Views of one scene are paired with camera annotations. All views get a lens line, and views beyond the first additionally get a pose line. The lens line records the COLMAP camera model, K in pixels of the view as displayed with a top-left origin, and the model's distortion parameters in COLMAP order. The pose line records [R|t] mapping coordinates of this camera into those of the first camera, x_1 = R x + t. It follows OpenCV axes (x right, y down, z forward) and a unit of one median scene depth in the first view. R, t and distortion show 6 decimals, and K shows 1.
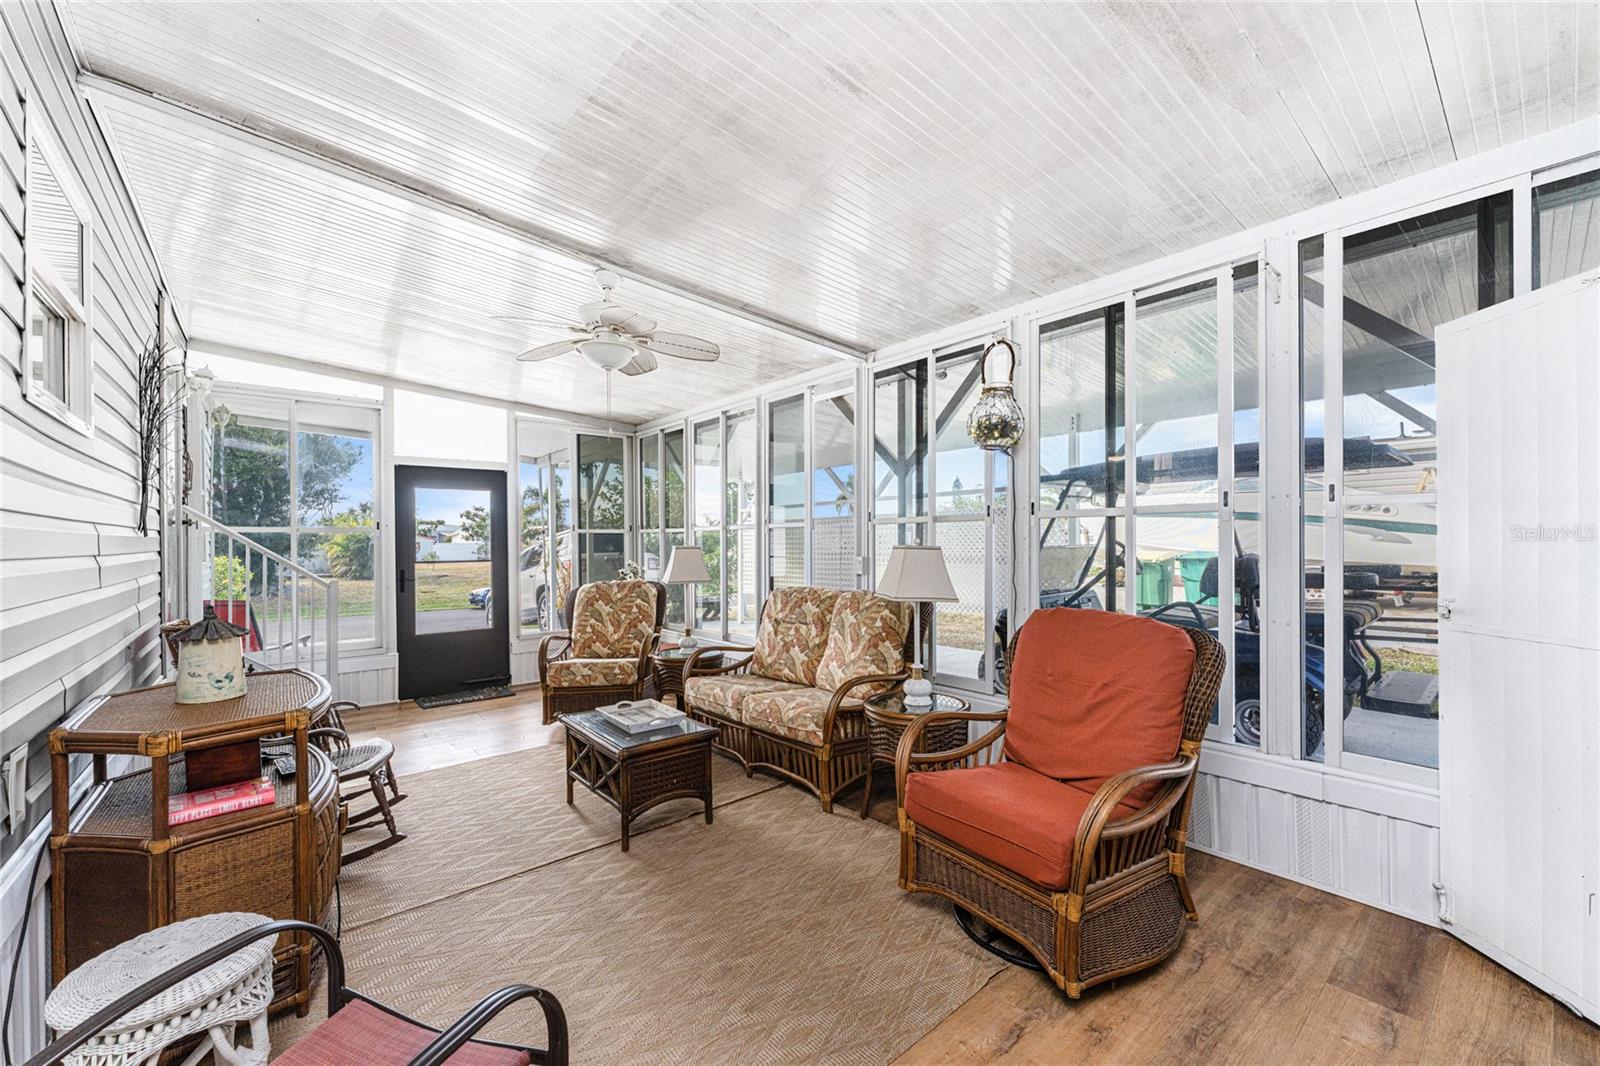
lens RADIAL K [[641.4, 0, 798.5], [0, 641.4, 538.8], [0, 0, 1]] dist [-0.003097, -0.000906]
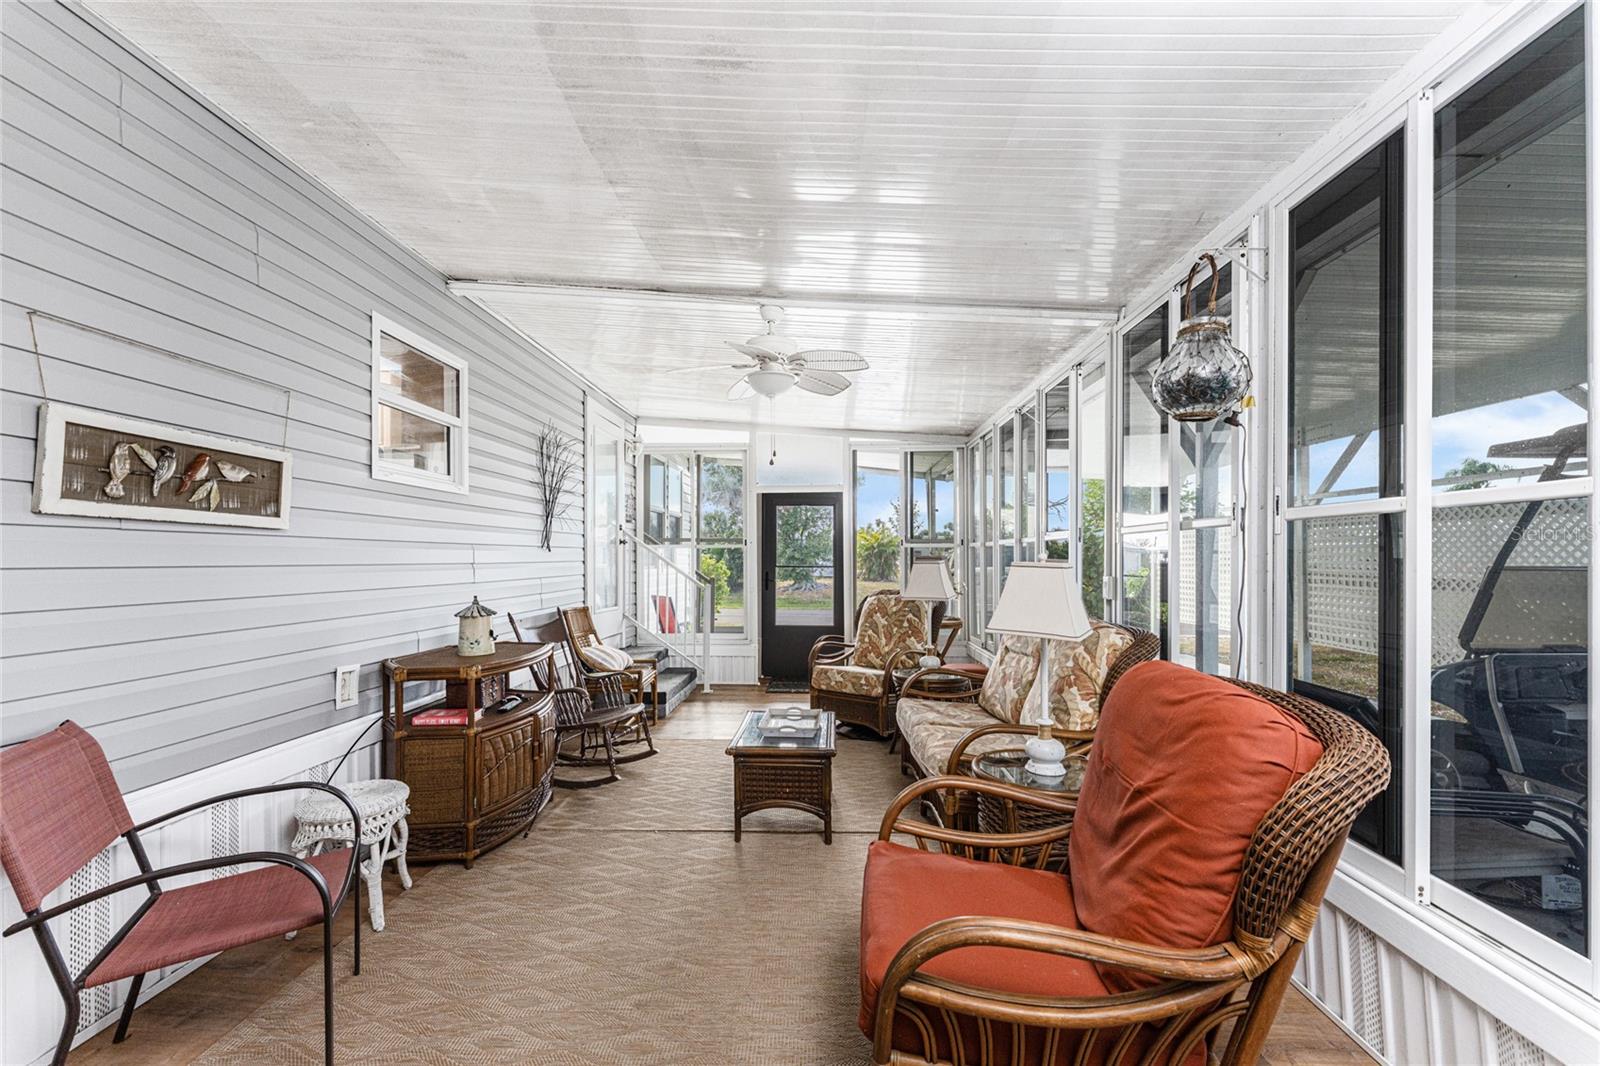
lens RADIAL K [[641.4, 0, 786.4], [0, 641.4, 554.7], [0, 0, 1]] dist [-0.003097, -0.000906]
pose [[0.730664, 0.000855, -0.682737, 0.398716], [0.002145, 0.999991, 0.003548, -0.002020], [0.682734, -0.004056, 0.730656, 0.198371]]
